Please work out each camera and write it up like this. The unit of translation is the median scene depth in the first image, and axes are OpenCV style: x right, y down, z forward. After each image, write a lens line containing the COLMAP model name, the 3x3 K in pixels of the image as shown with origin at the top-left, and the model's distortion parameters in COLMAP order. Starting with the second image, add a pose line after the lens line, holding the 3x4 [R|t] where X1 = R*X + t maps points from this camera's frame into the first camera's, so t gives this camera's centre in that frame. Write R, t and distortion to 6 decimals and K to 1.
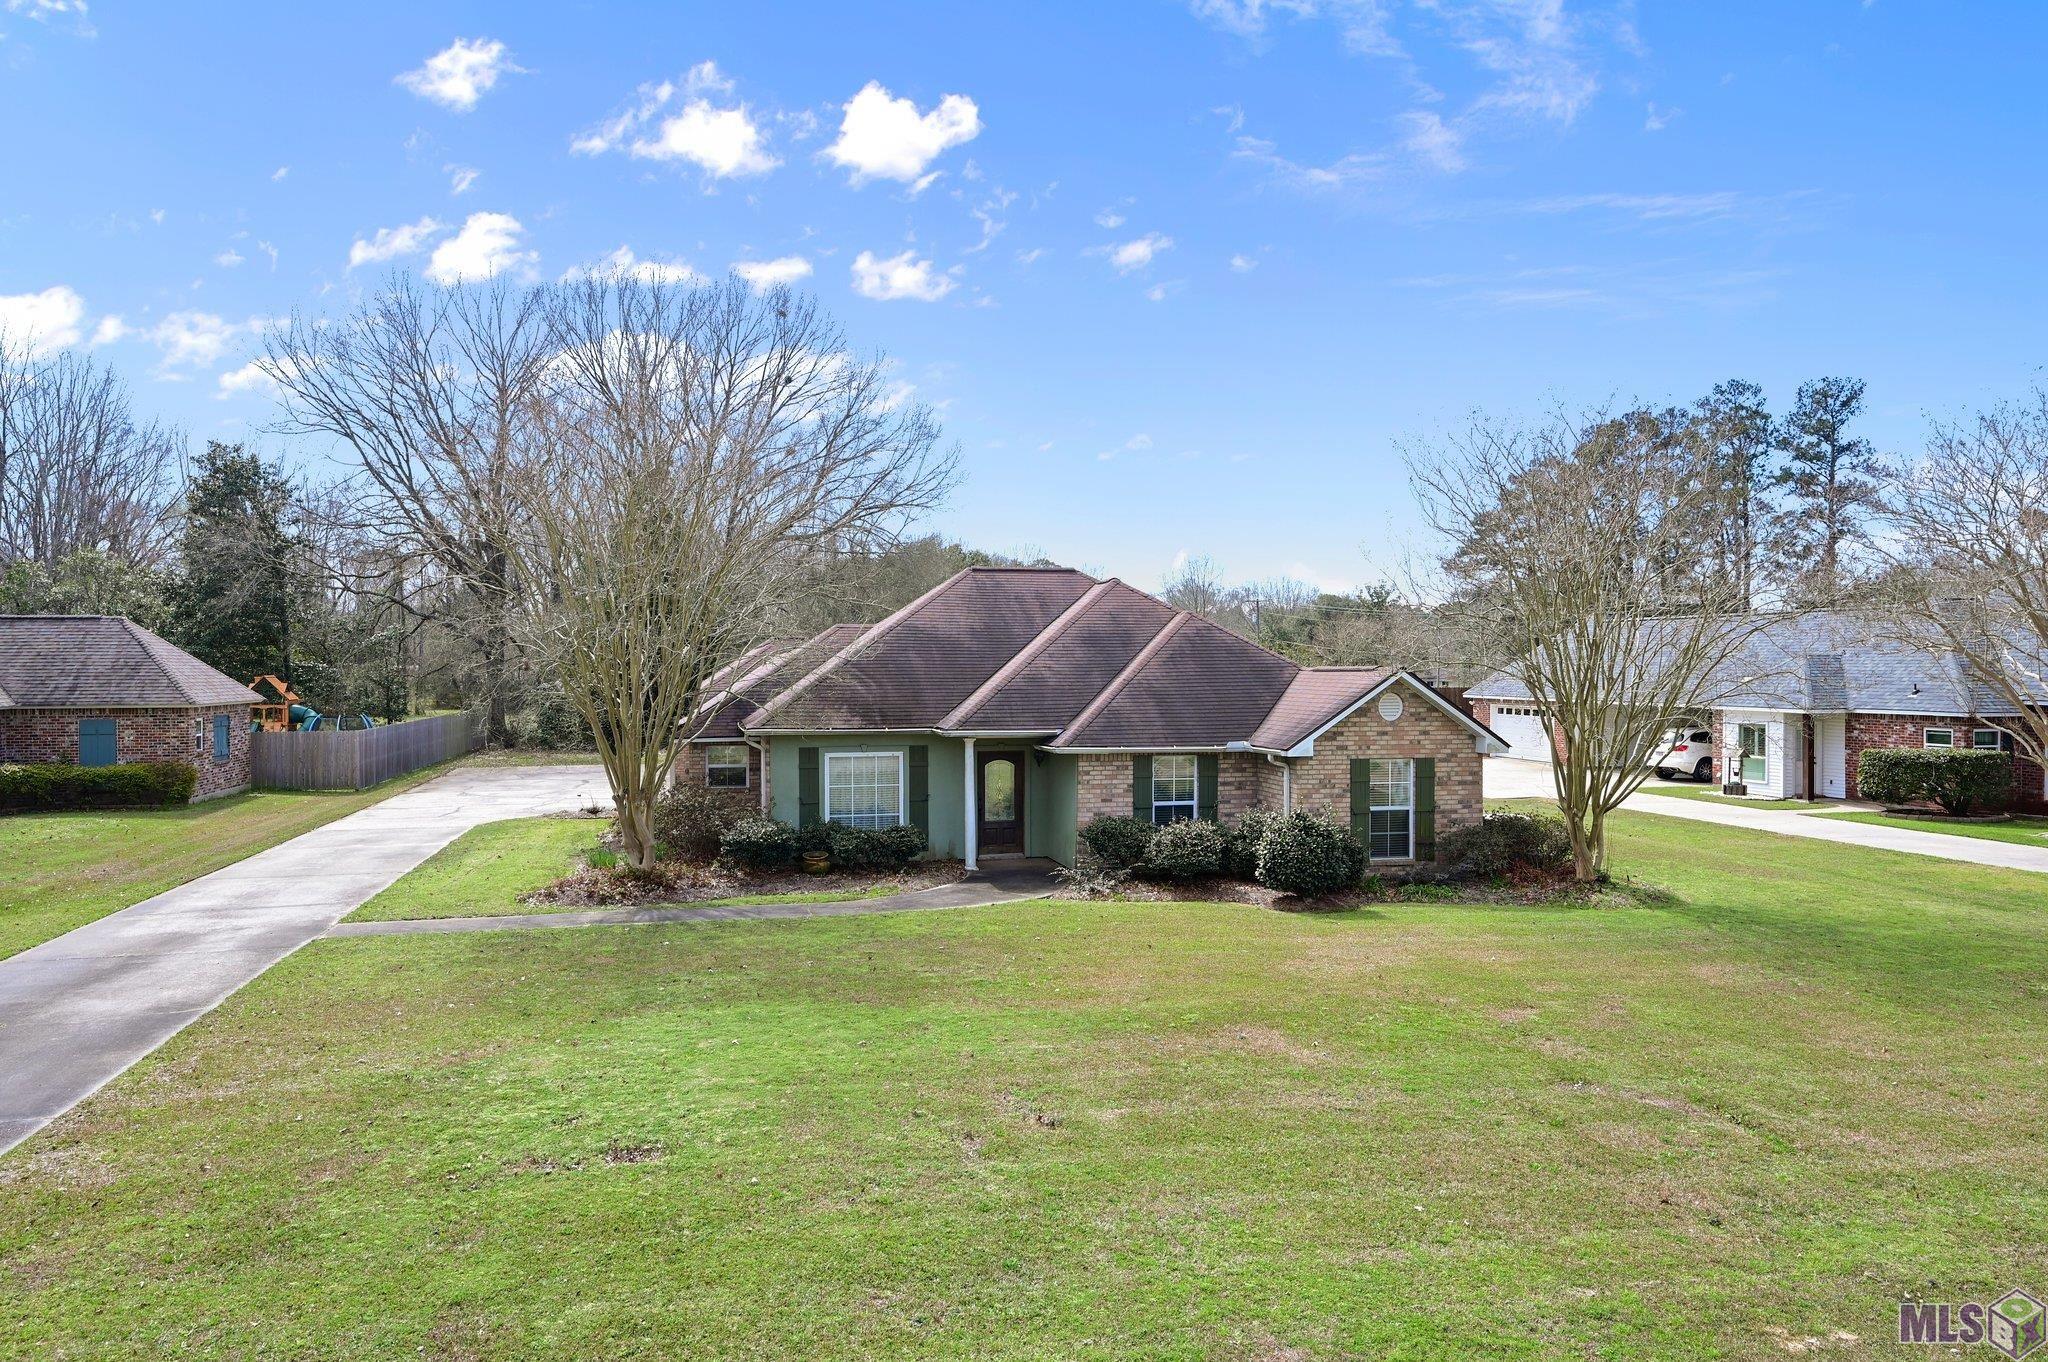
lens RADIAL K [[1300.5, 0, 1024.0], [0, 1300.5, 681.0], [0, 0, 1]] dist [0.000593, 0.000625]
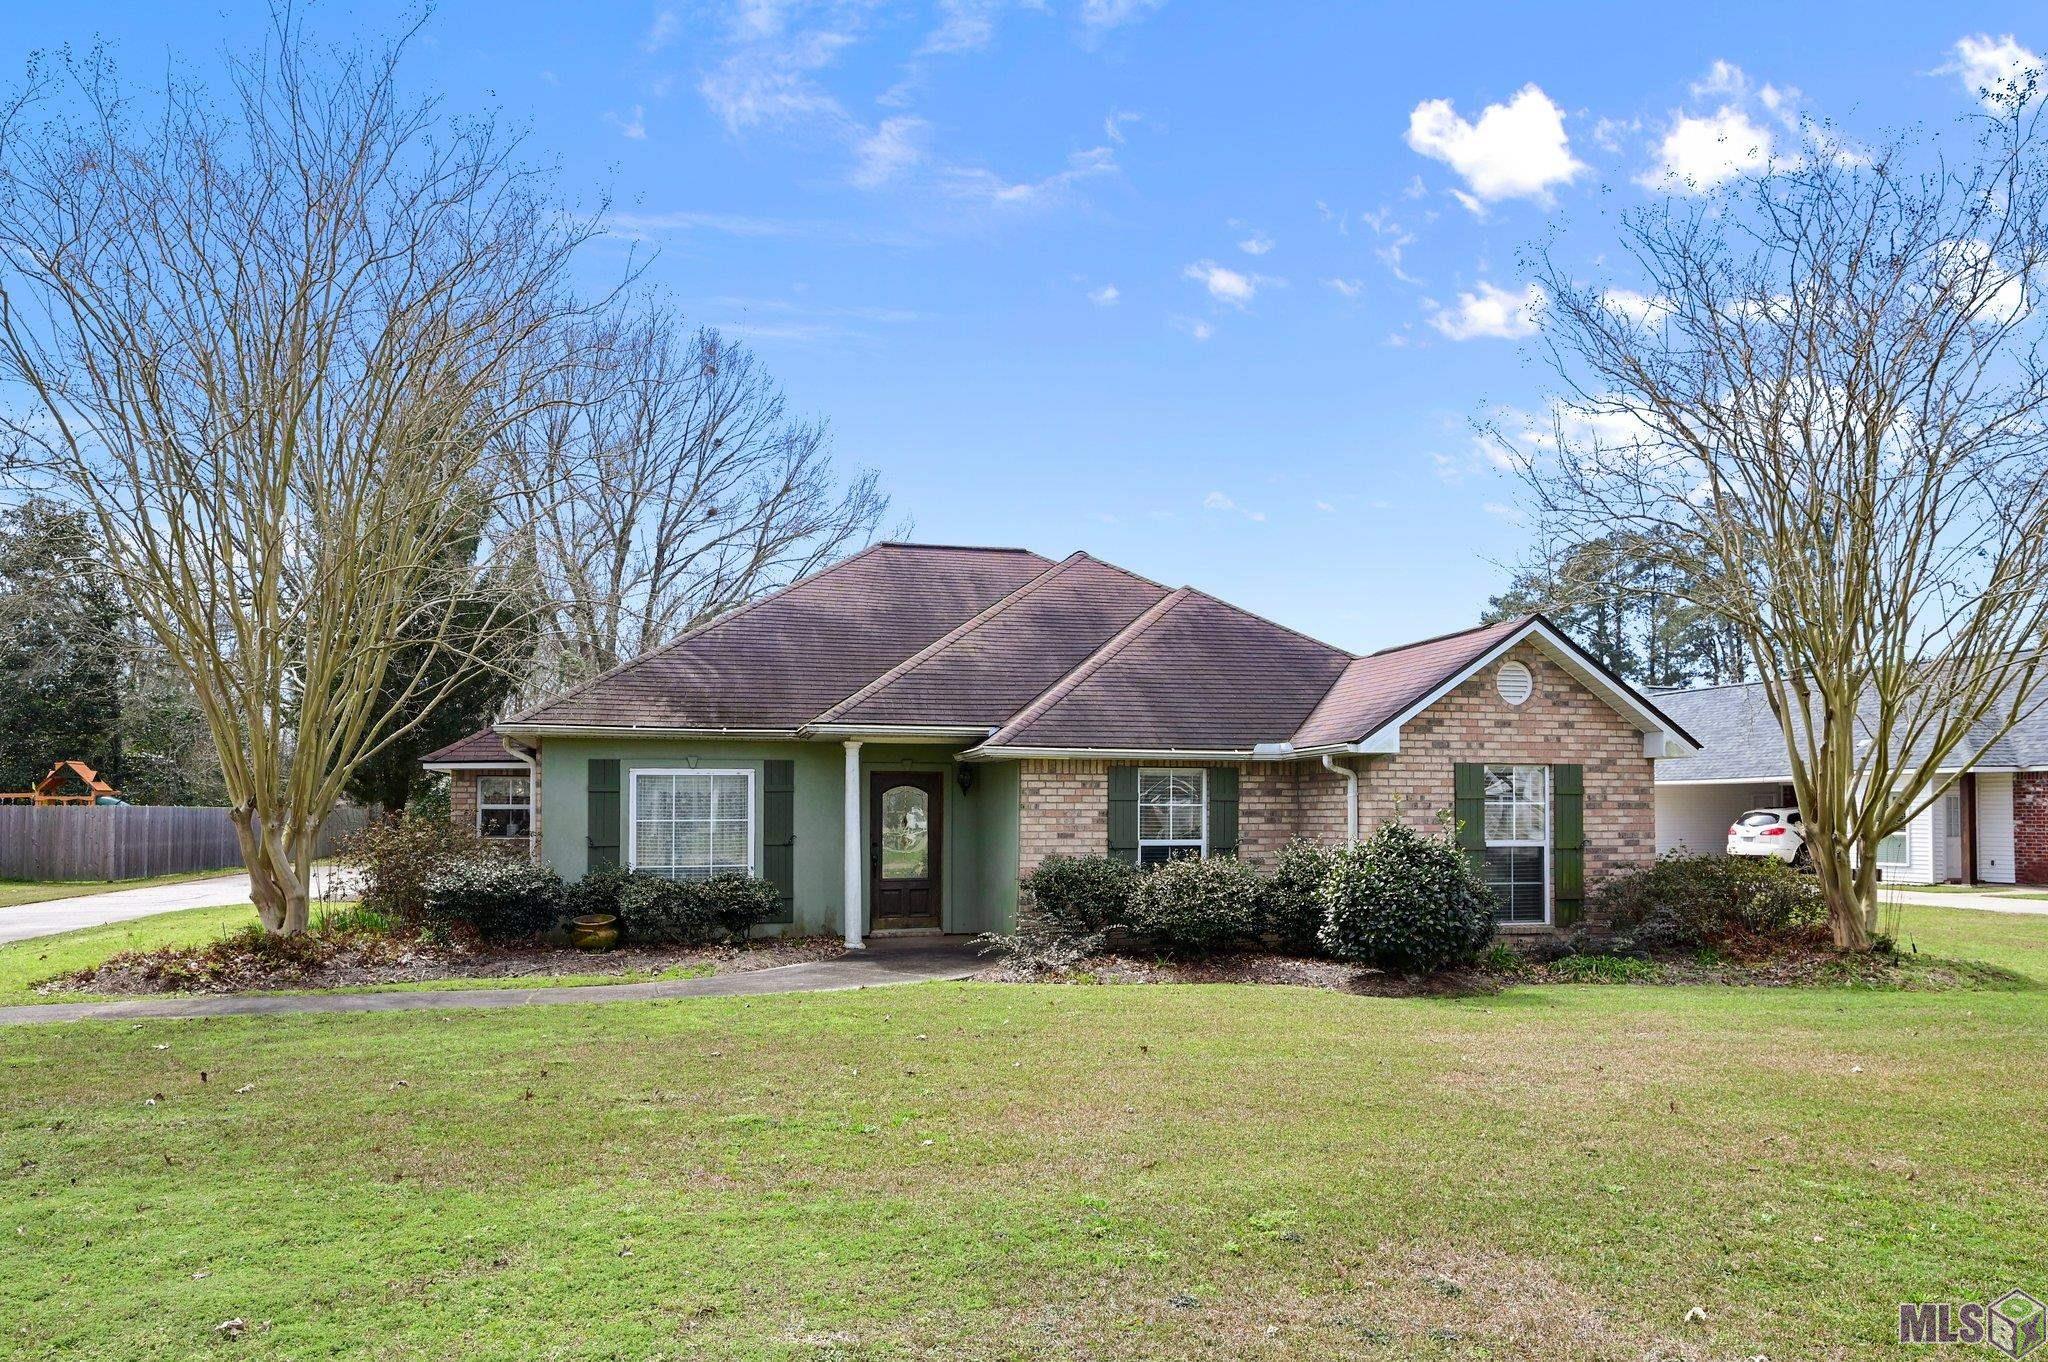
lens RADIAL K [[1696.8, 0, 1024.0], [0, 1696.8, 681.0], [0, 0, 1]] dist [0.001373, -0.000279]
pose [[0.999372, 0.003282, 0.035292, 0.014388], [-0.002278, 0.999592, -0.028468, 0.042289], [-0.035372, 0.028370, 0.998971, 0.181451]]
